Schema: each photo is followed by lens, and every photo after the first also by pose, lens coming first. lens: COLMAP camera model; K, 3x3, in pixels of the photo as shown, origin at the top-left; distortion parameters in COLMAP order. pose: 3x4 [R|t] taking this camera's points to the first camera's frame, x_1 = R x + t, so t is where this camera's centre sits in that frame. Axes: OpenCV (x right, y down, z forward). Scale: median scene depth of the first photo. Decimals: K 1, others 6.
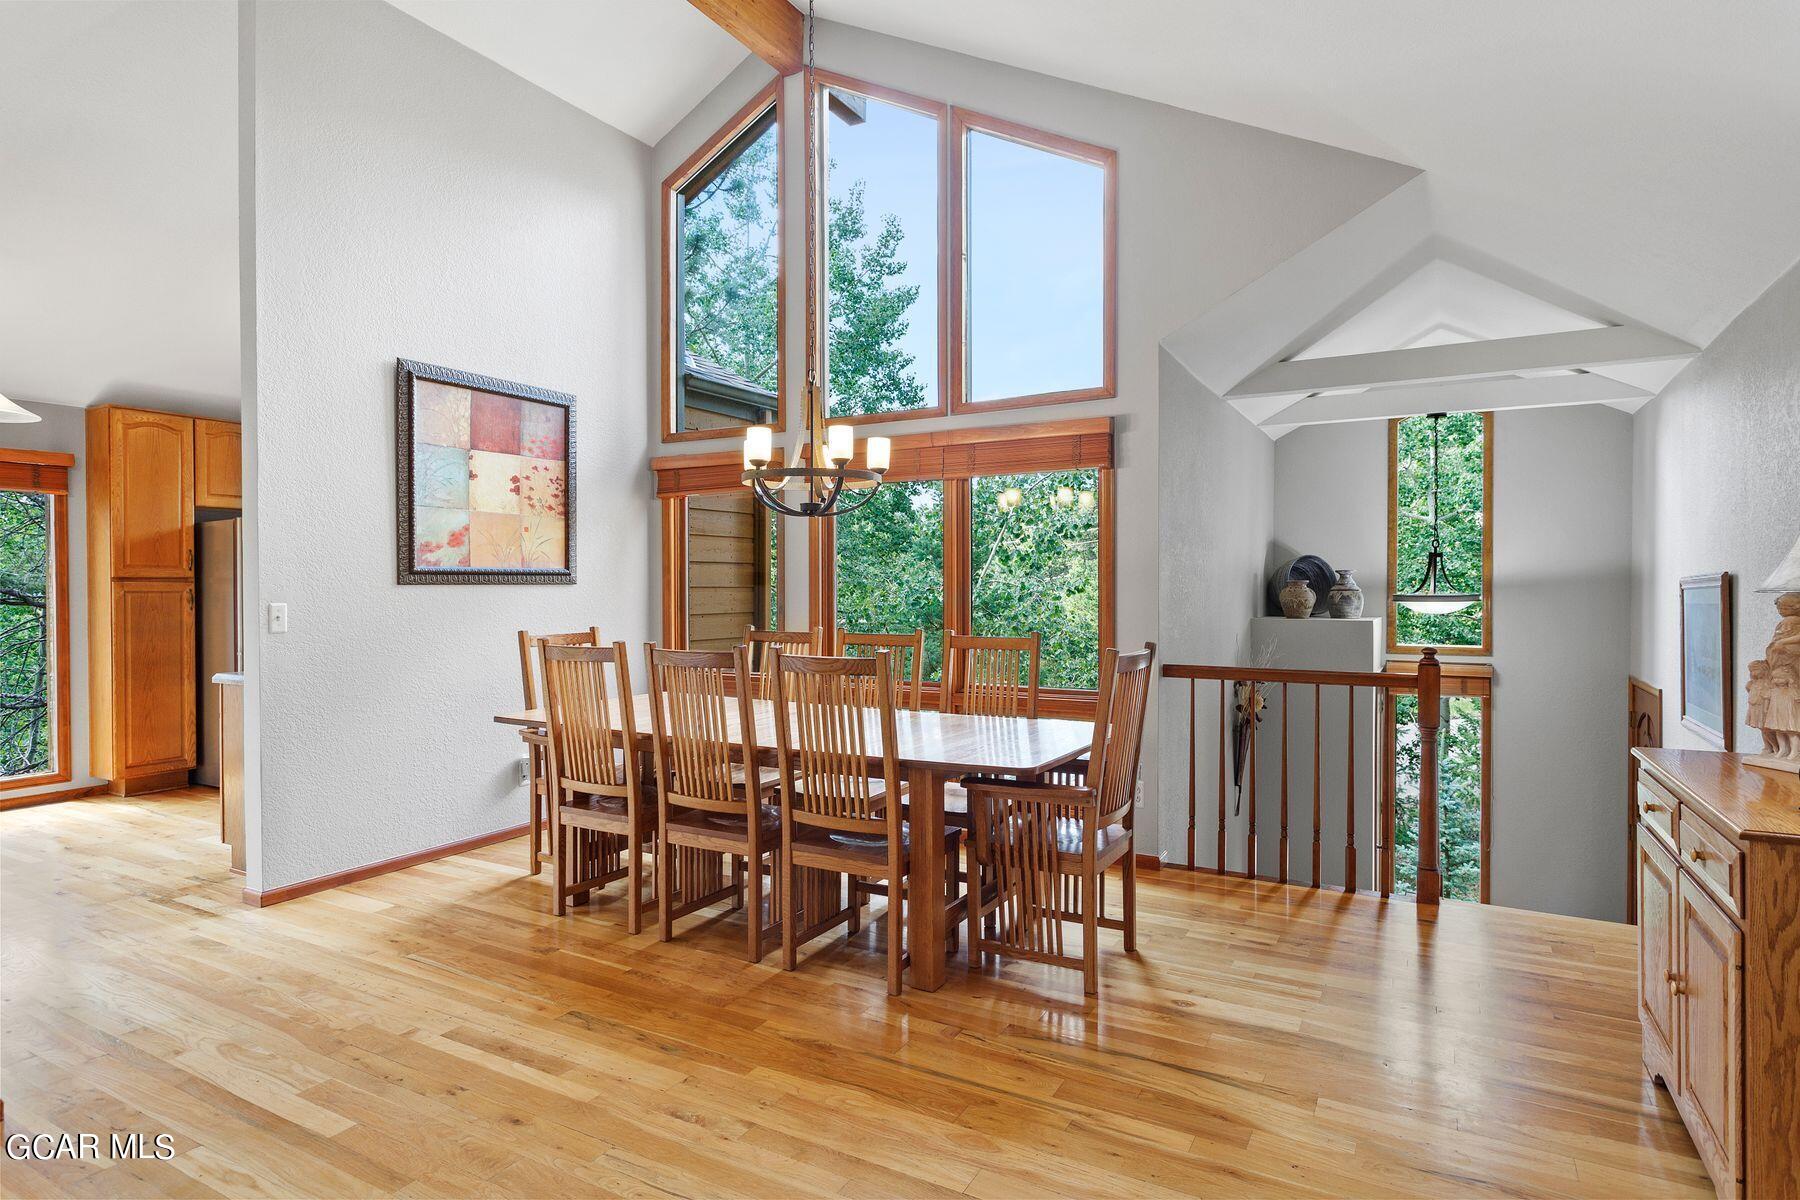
lens RADIAL K [[968.9, 0, 905.6], [0, 968.9, 597.2], [0, 0, 1]] dist [0.000471, 0.000003]
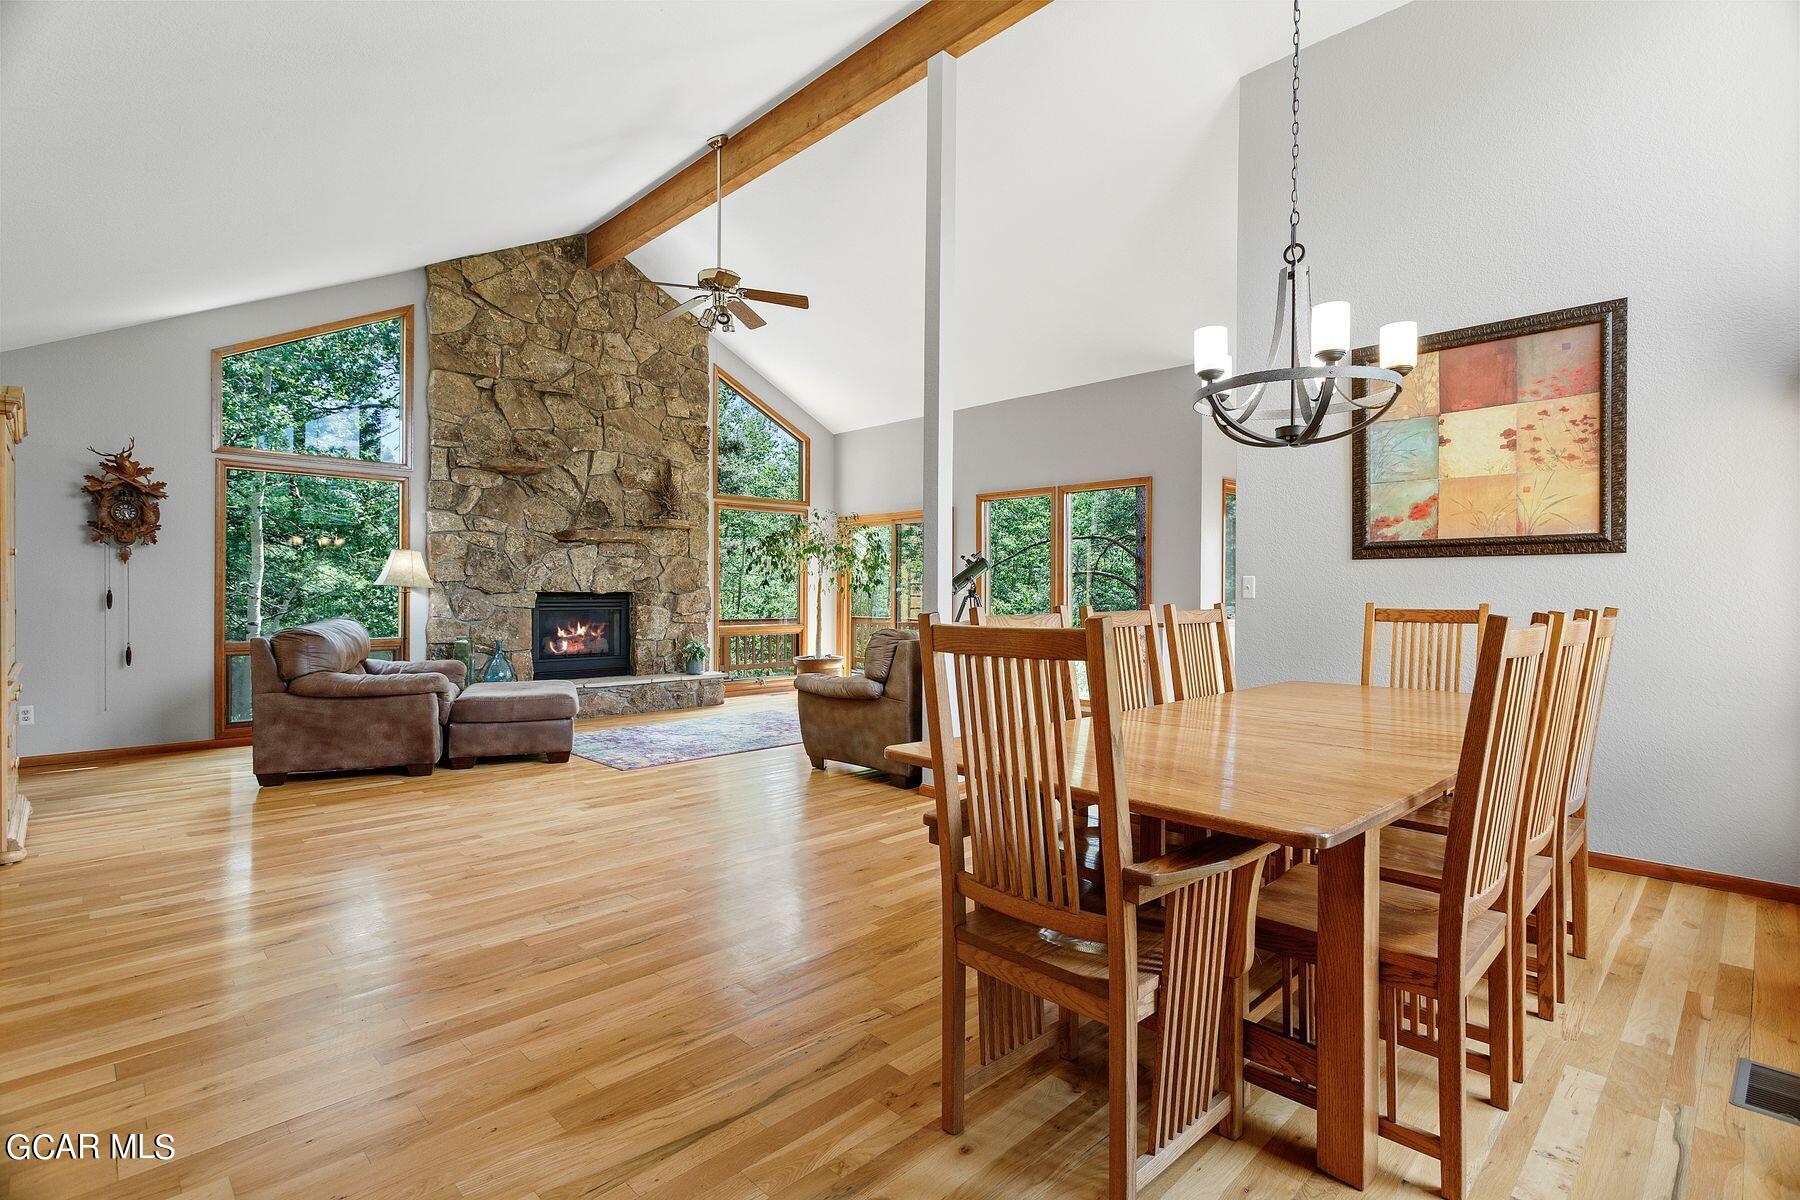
lens RADIAL K [[848.7, 0, 907.0], [0, 848.7, 597.8], [0, 0, 1]] dist [-0.003126, 0.002052]
pose [[-0.280007, 0.009795, -0.959948, 0.495038], [-0.010577, 0.999856, 0.013287, 0.021285], [0.959940, 0.013874, -0.279863, 0.737128]]
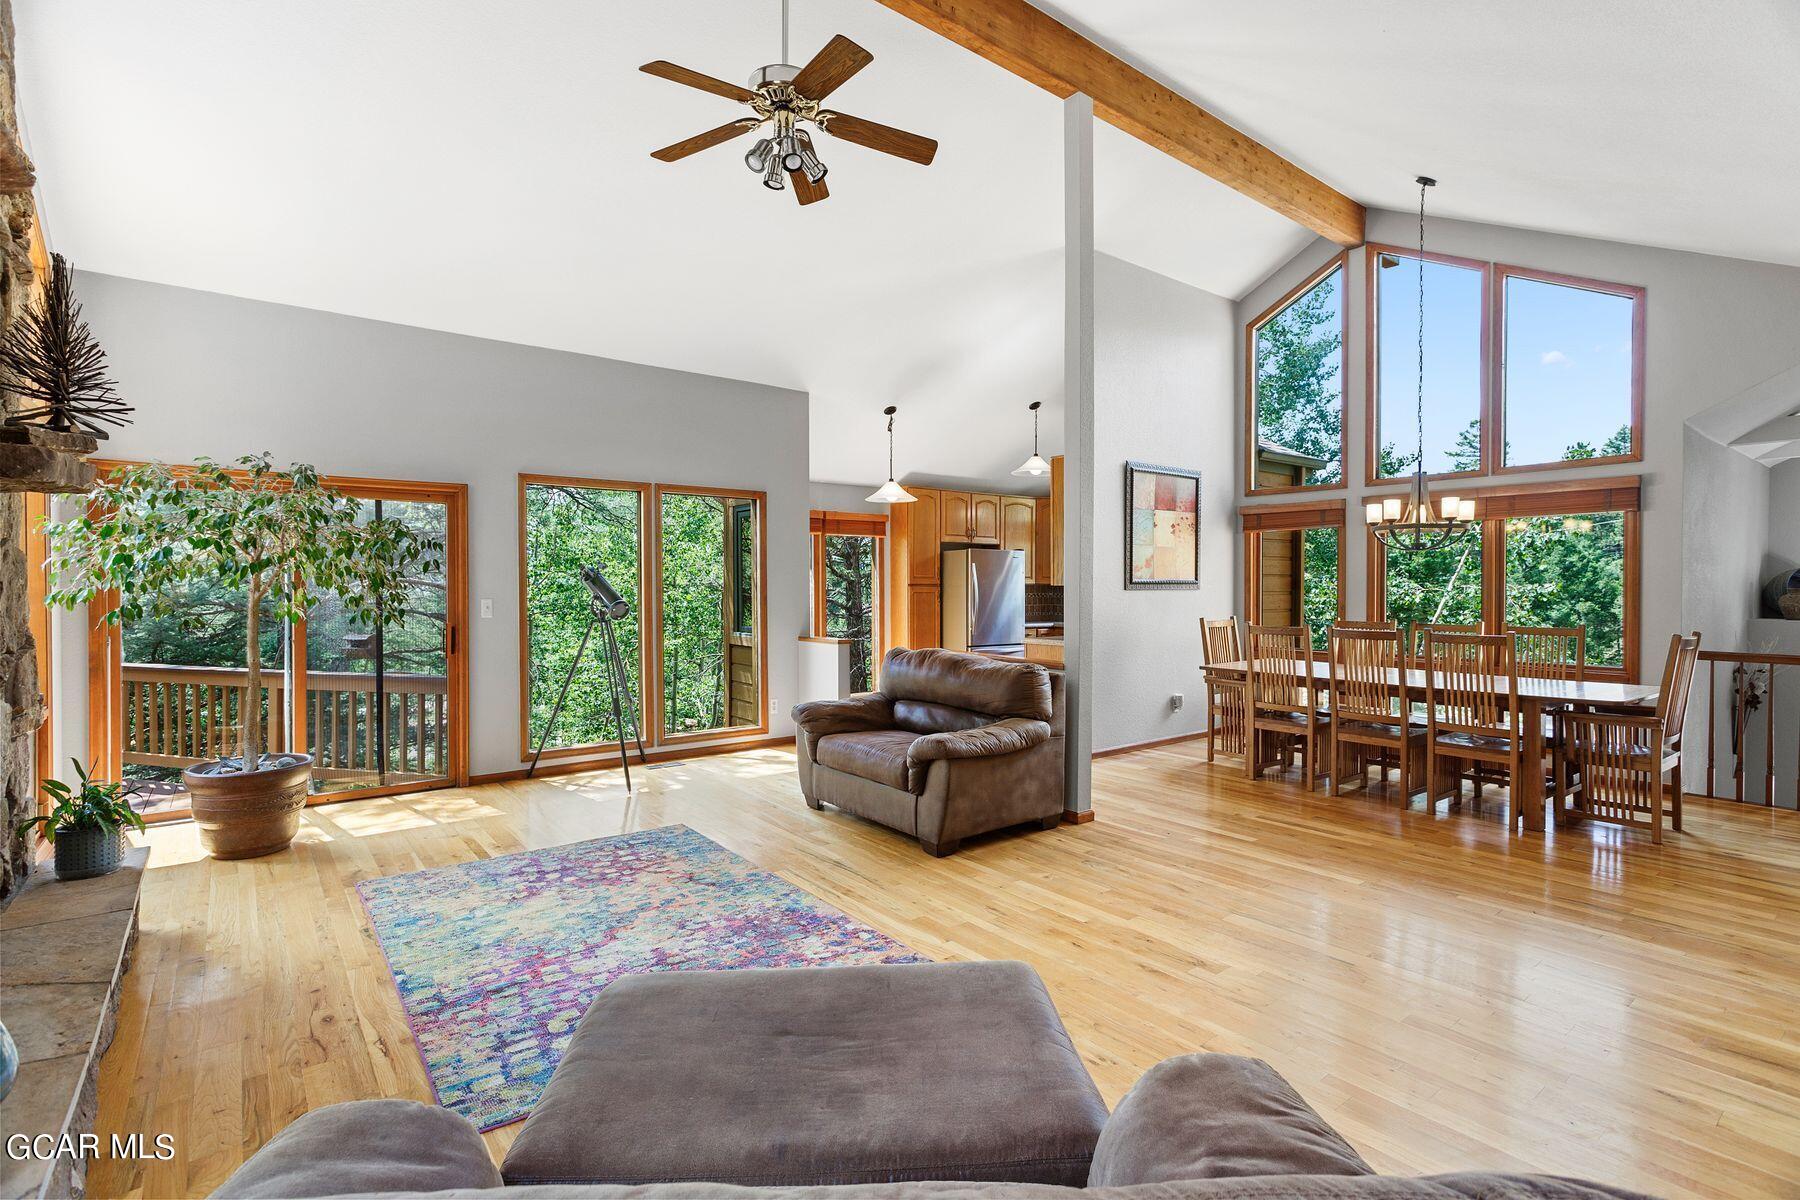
lens RADIAL K [[848.7, 0, 901.5], [0, 848.7, 596.2], [0, 0, 1]] dist [-0.003126, 0.002052]
pose [[0.921408, 0.007959, -0.388514, -0.281050], [-0.006684, 0.999967, 0.004632, -0.006386], [0.388538, -0.001671, 0.921431, -0.534315]]
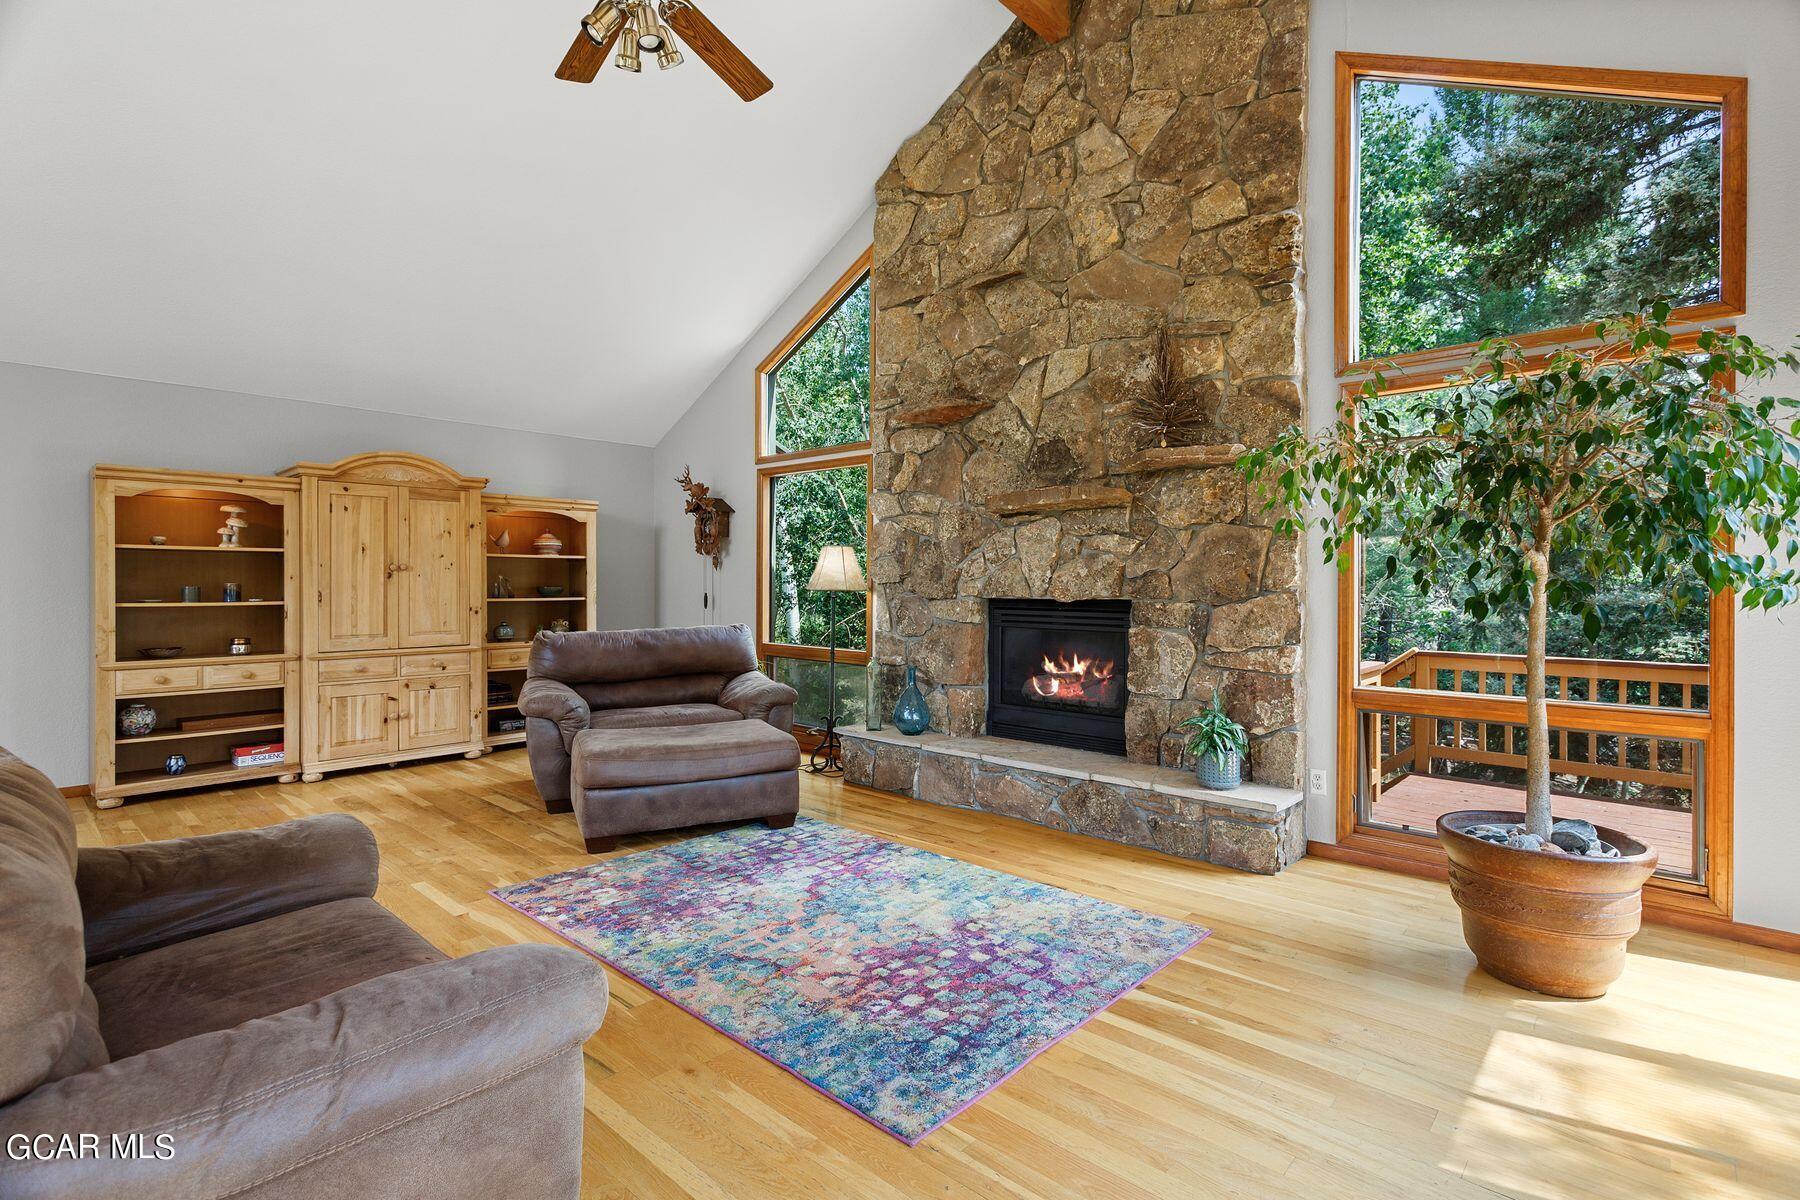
lens RADIAL K [[848.7, 0, 900.9], [0, 848.7, 583.5], [0, 0, 1]] dist [-0.003126, 0.002052]
pose [[-0.972080, 0.000756, 0.234649, -0.987397], [0.002423, 0.999974, 0.006816, 0.013905], [-0.234637, 0.007194, -0.972056, 0.651224]]
